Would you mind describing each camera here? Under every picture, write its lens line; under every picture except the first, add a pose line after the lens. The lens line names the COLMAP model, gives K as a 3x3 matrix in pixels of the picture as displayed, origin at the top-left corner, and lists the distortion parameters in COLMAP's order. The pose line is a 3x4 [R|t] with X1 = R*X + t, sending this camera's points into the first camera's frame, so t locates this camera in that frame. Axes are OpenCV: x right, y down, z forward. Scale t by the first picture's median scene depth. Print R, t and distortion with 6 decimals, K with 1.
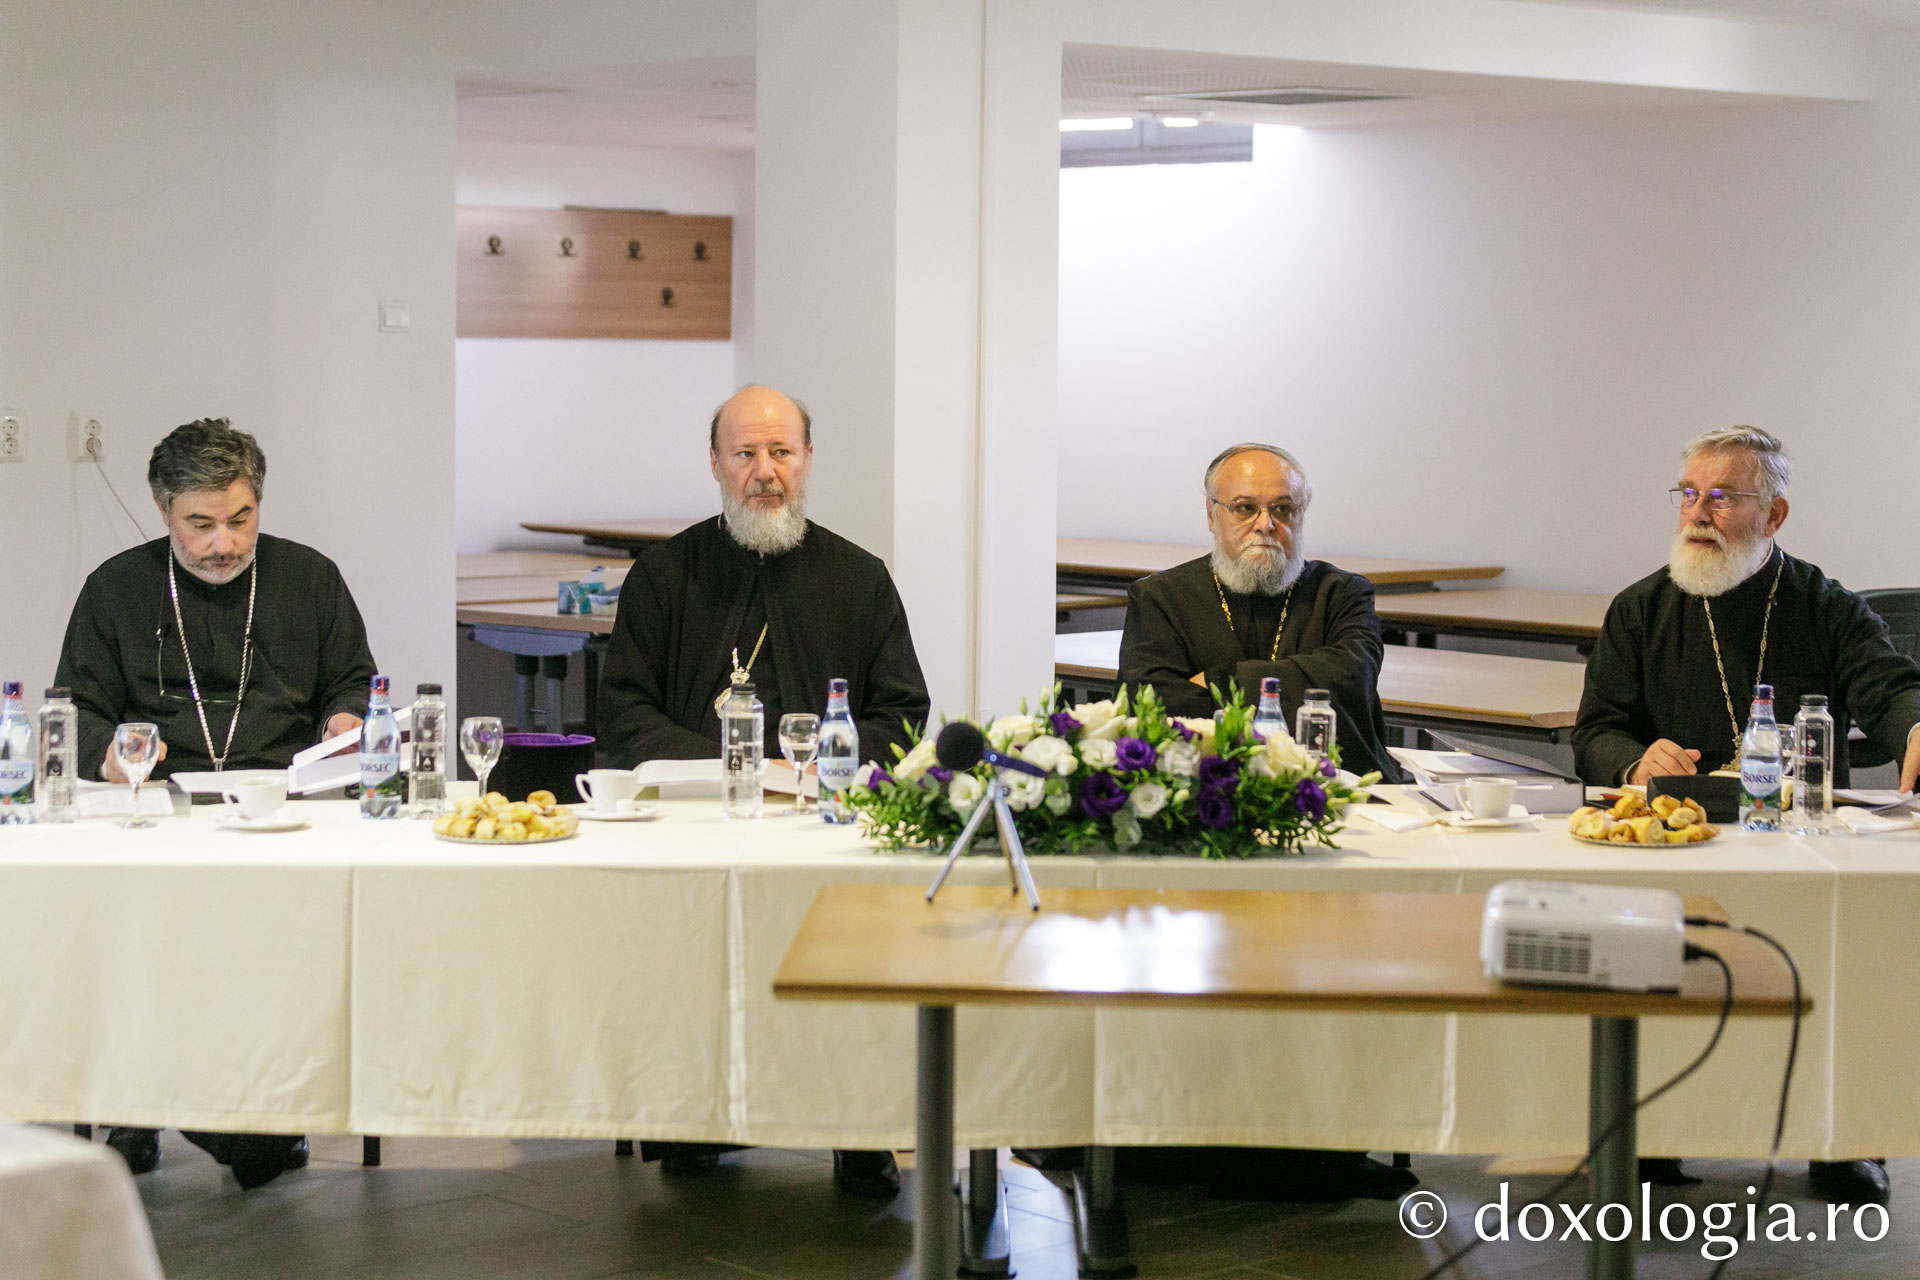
lens RADIAL K [[3931.5, 0, 961.7], [0, 3931.5, 642.1], [0, 0, 1]] dist [0.116057, 0.000000]
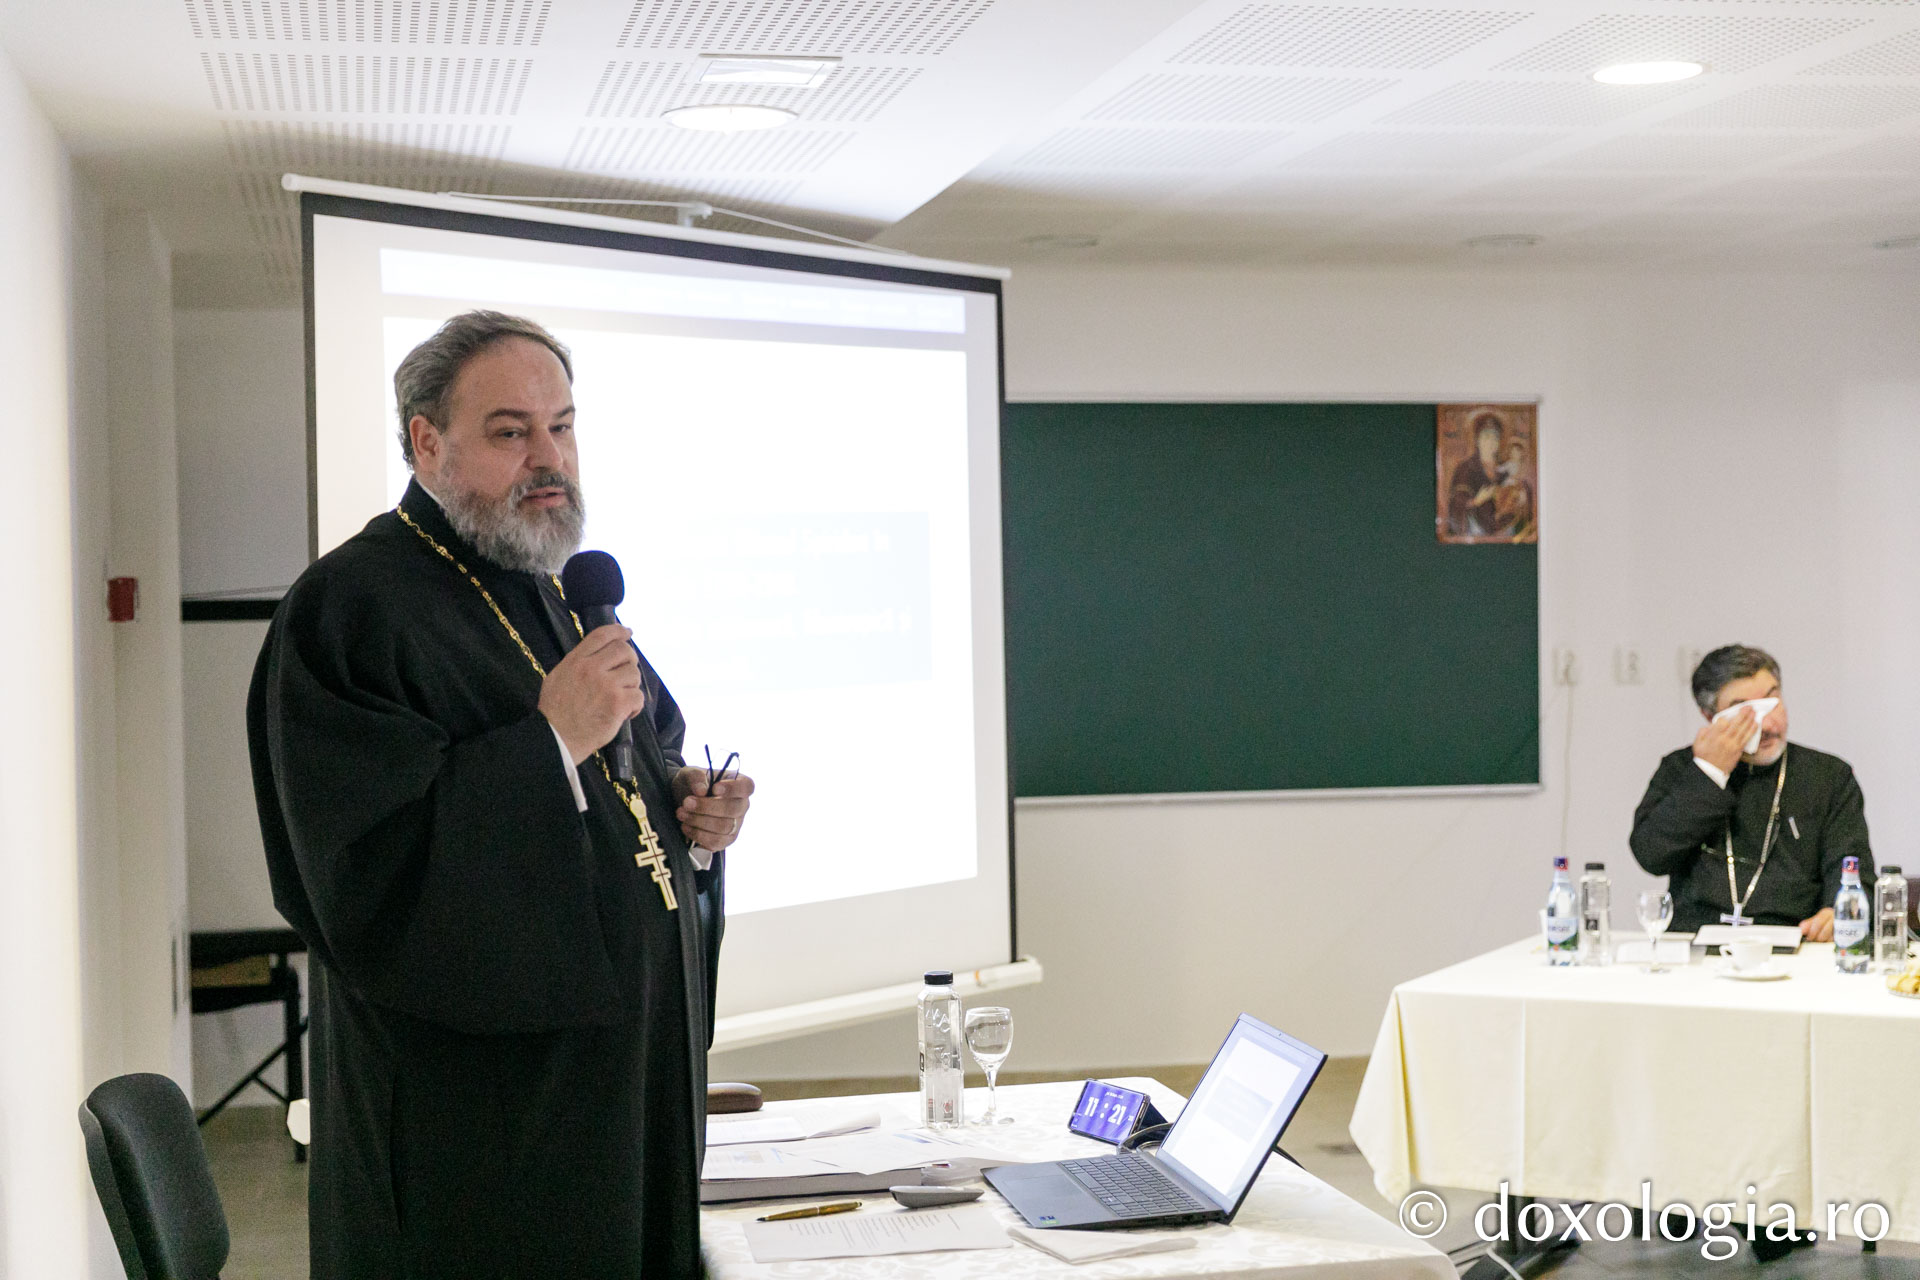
lens RADIAL K [[2869.1, 0, 956.0], [0, 2869.1, 648.0], [0, 0, 1]] dist [0.038377, 0.000000]
pose [[0.866989, -0.018220, -0.497994, 0.062043], [-0.009285, 0.998567, -0.052698, -0.007053], [0.498241, 0.050313, 0.865578, 0.071558]]
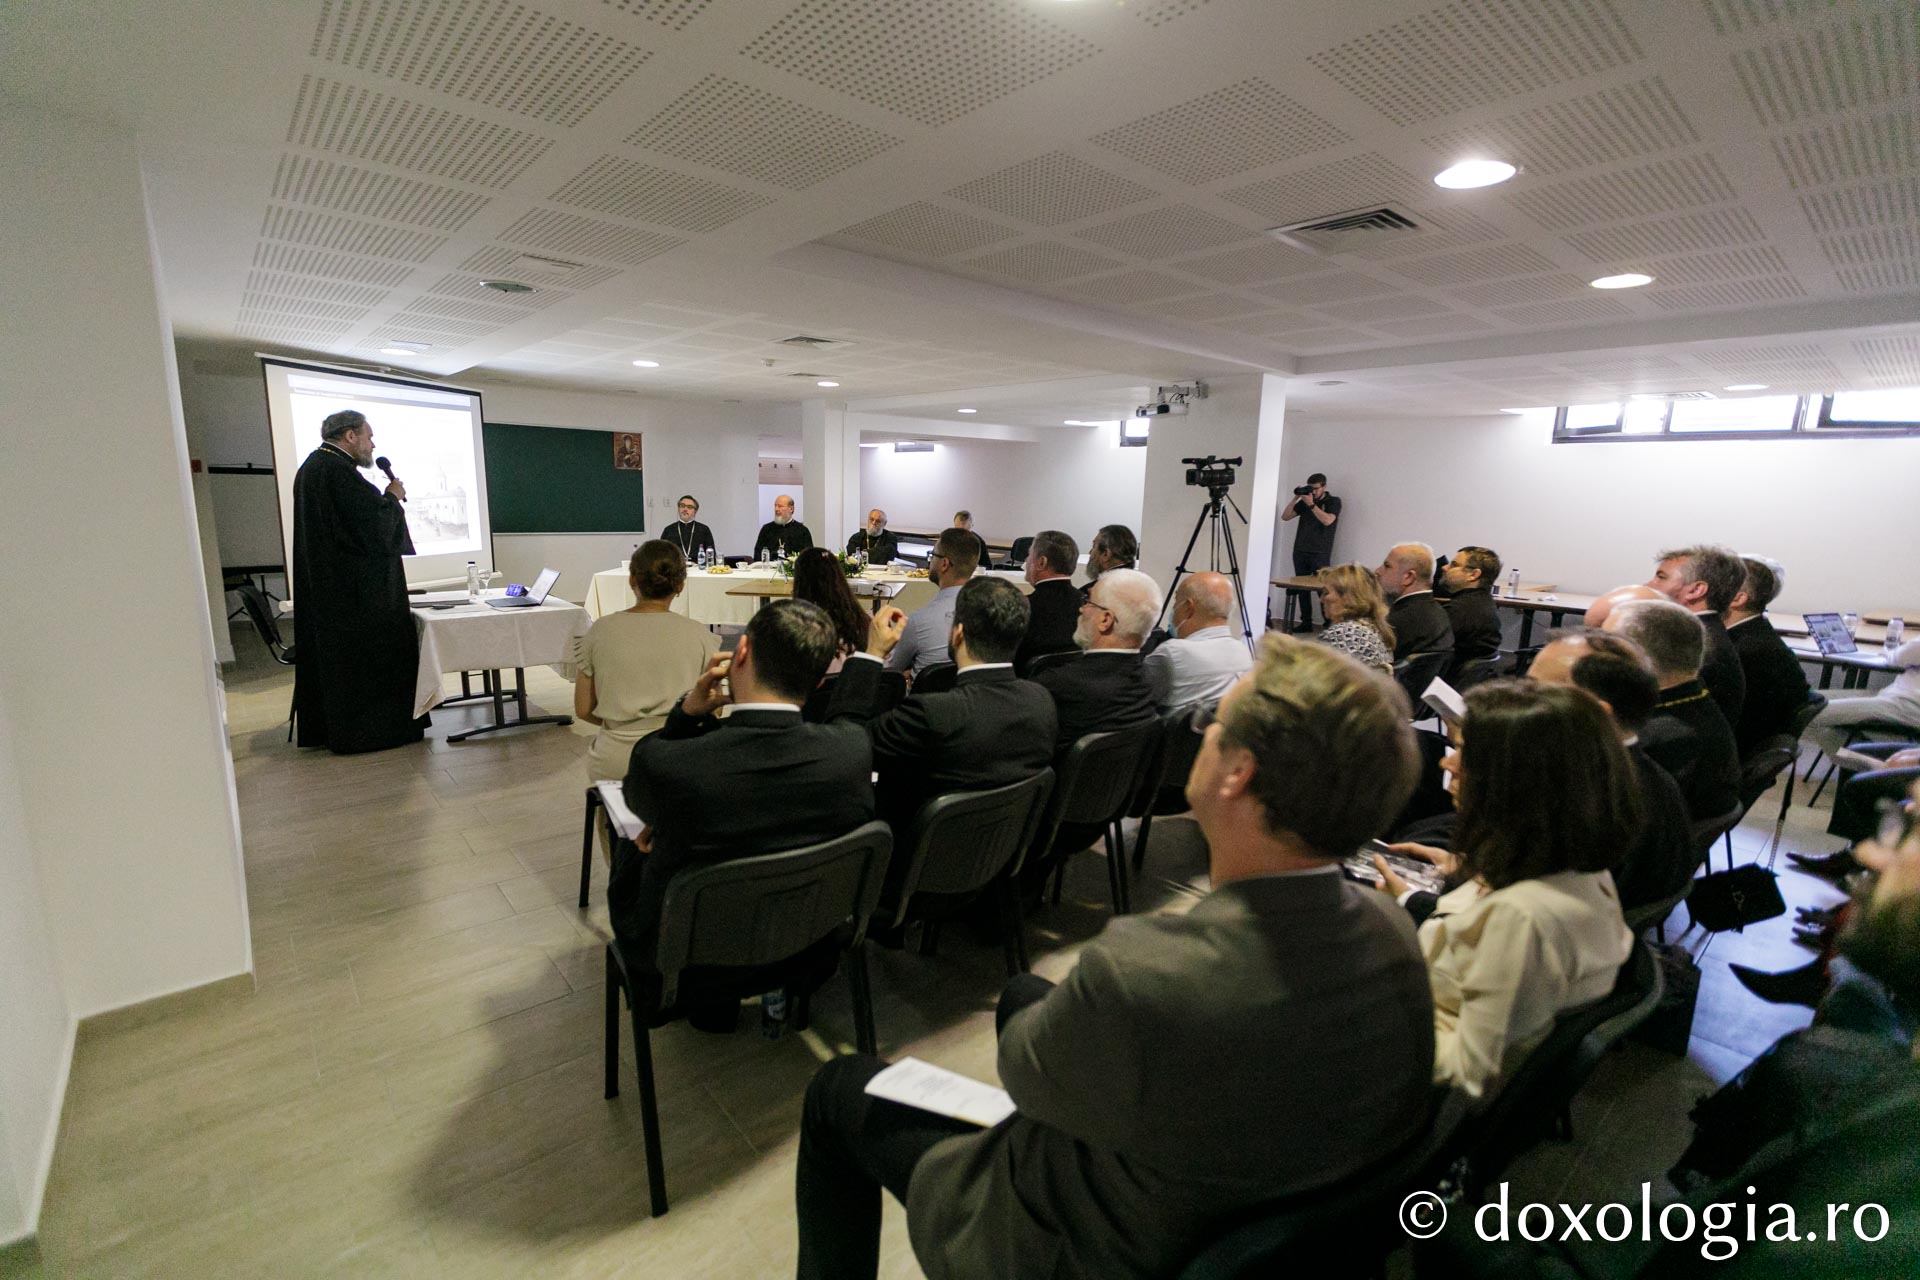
lens RADIAL K [[849.7, 0, 971.1], [0, 849.7, 632.4], [0, 0, 1]] dist [-0.001802, -0.000041]
pose [[0.999894, 0.013239, 0.006120, 0.234376], [-0.013747, 0.995635, 0.092309, 0.016452], [-0.004871, -0.092384, 0.995712, -0.228339]]
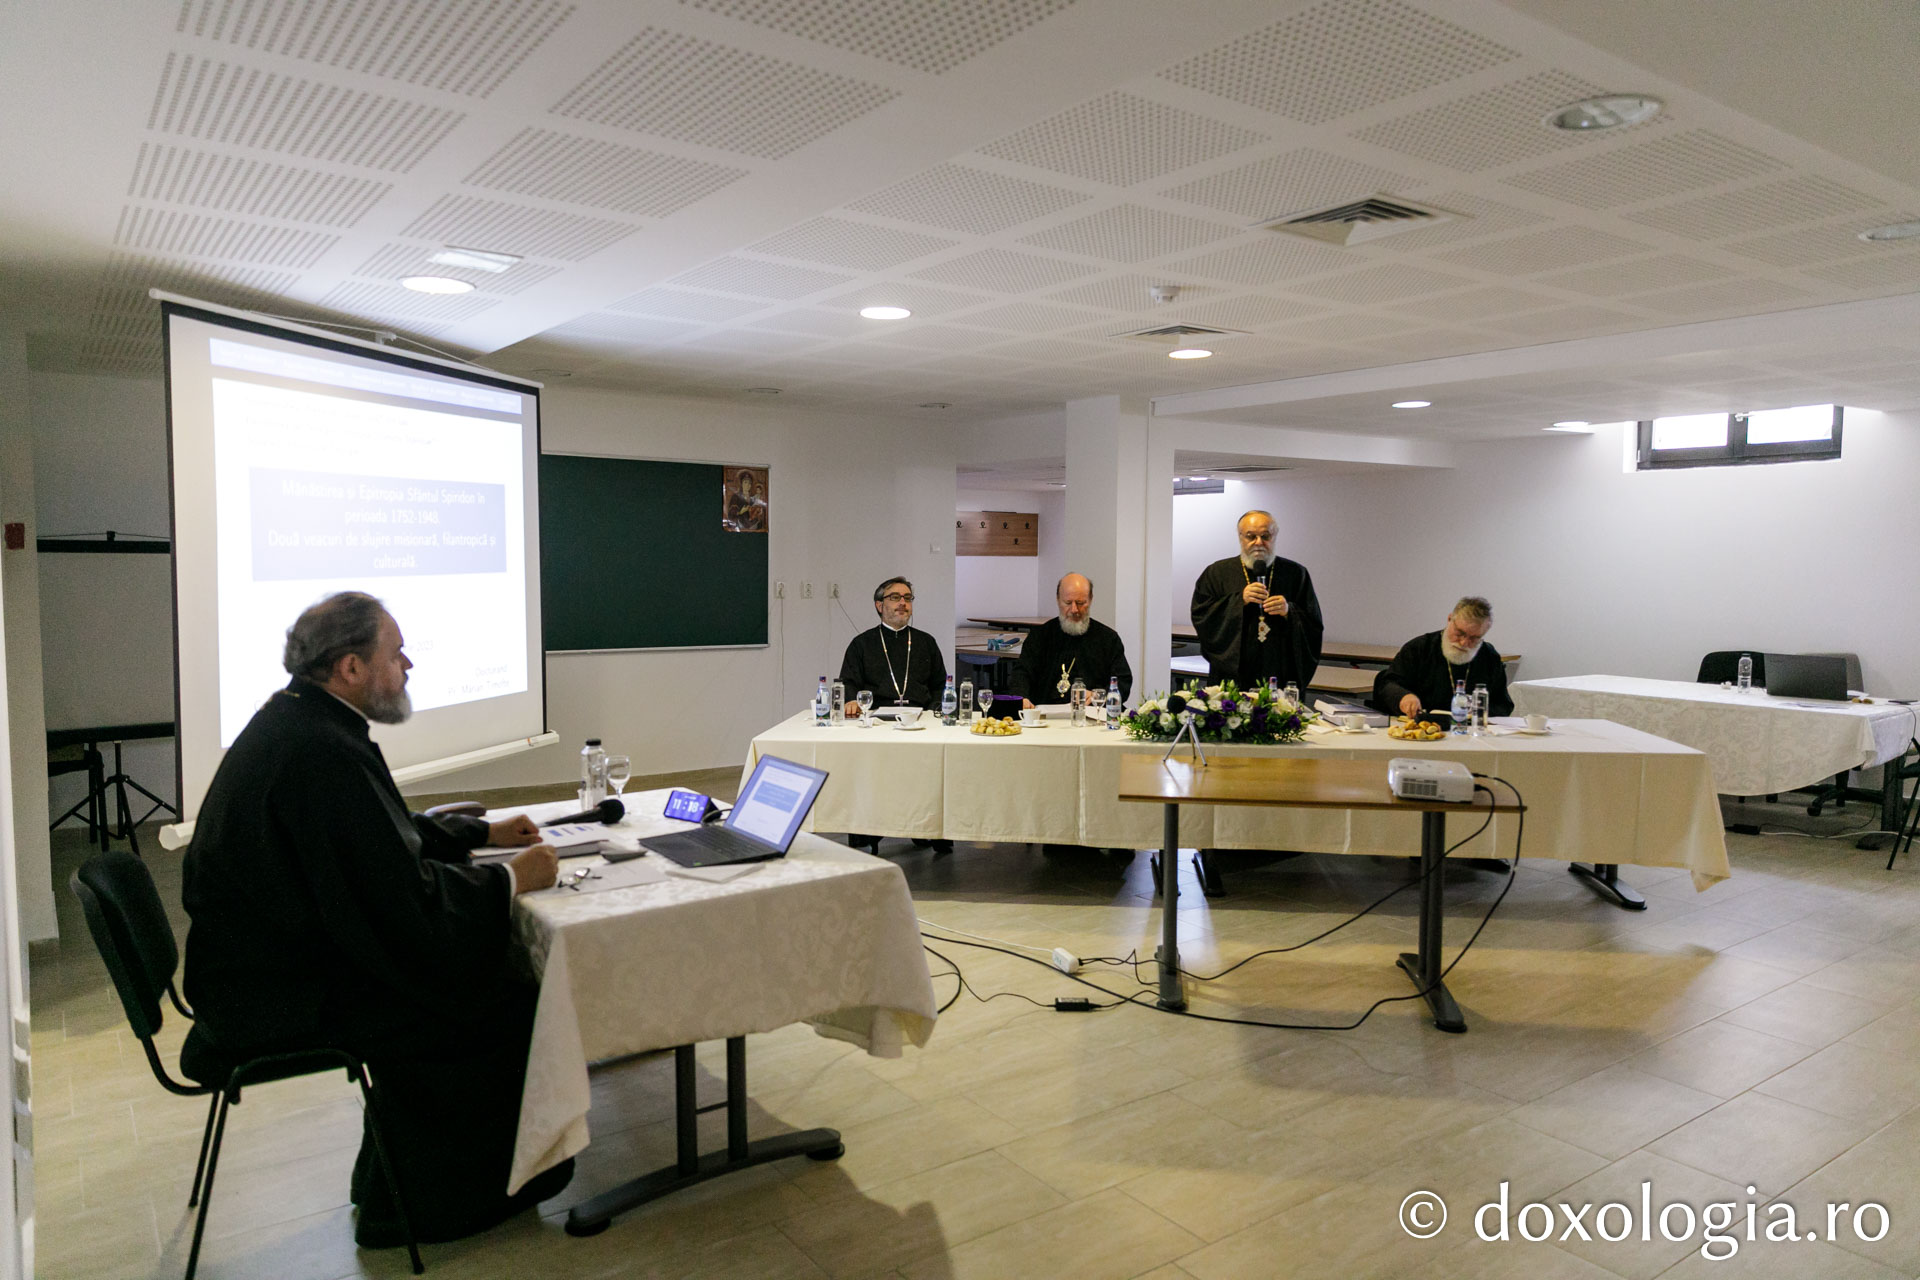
lens RADIAL K [[1287.4, 0, 950.4], [0, 1287.4, 648.5], [0, 0, 1]] dist [0.036220, -0.006165]
pose [[0.994213, 0.001383, -0.107422, -0.049080], [-0.001984, 0.999983, -0.005487, -0.005254], [0.107412, 0.005668, 0.994198, 0.088168]]
